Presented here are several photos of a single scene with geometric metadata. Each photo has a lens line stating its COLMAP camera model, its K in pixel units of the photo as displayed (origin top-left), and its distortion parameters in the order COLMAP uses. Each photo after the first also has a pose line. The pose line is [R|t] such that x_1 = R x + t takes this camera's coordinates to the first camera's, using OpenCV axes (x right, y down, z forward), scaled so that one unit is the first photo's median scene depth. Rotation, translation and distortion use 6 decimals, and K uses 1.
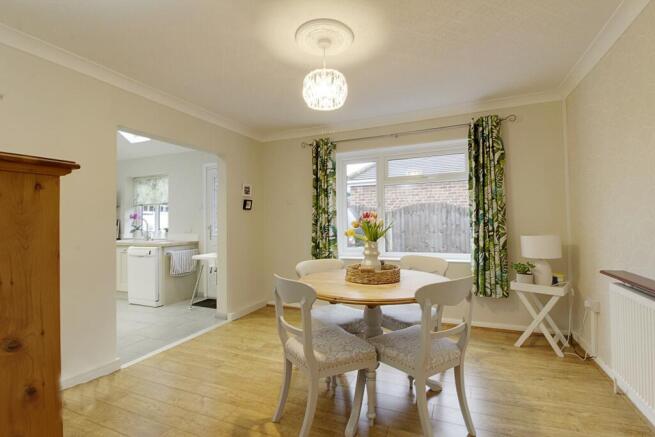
lens RADIAL K [[308.8, 0, 328.4], [0, 308.8, 212.1], [0, 0, 1]] dist [0.001643, 0.000078]
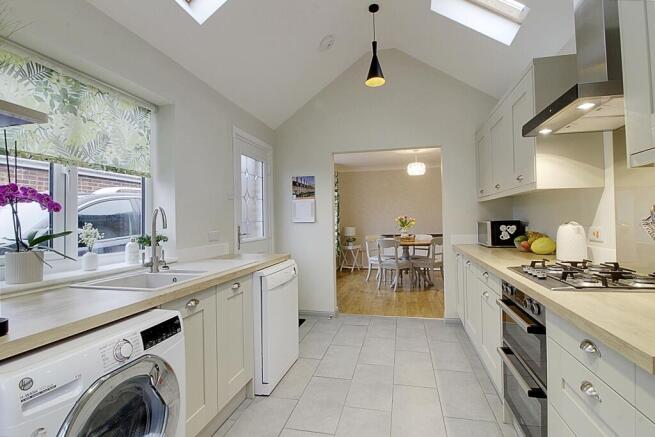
lens RADIAL K [[308.8, 0, 328.4], [0, 308.8, 212.1], [0, 0, 1]] dist [0.001643, 0.000078]
pose [[-0.168594, 0.043905, 0.984707, -1.047489], [-0.020450, 0.998637, -0.048027, 0.039474], [-0.985473, -0.028235, -0.167467, 0.919812]]
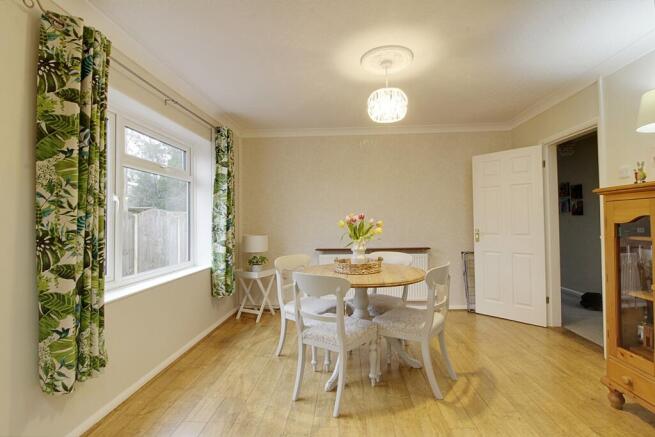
lens RADIAL K [[308.8, 0, 328.4], [0, 308.8, 212.1], [0, 0, 1]] dist [0.001643, 0.000078]
pose [[-0.338729, 0.046941, 0.939712, -0.423679], [-0.018413, 0.998233, -0.056502, 0.018957], [-0.940704, -0.036442, -0.337266, 0.667494]]
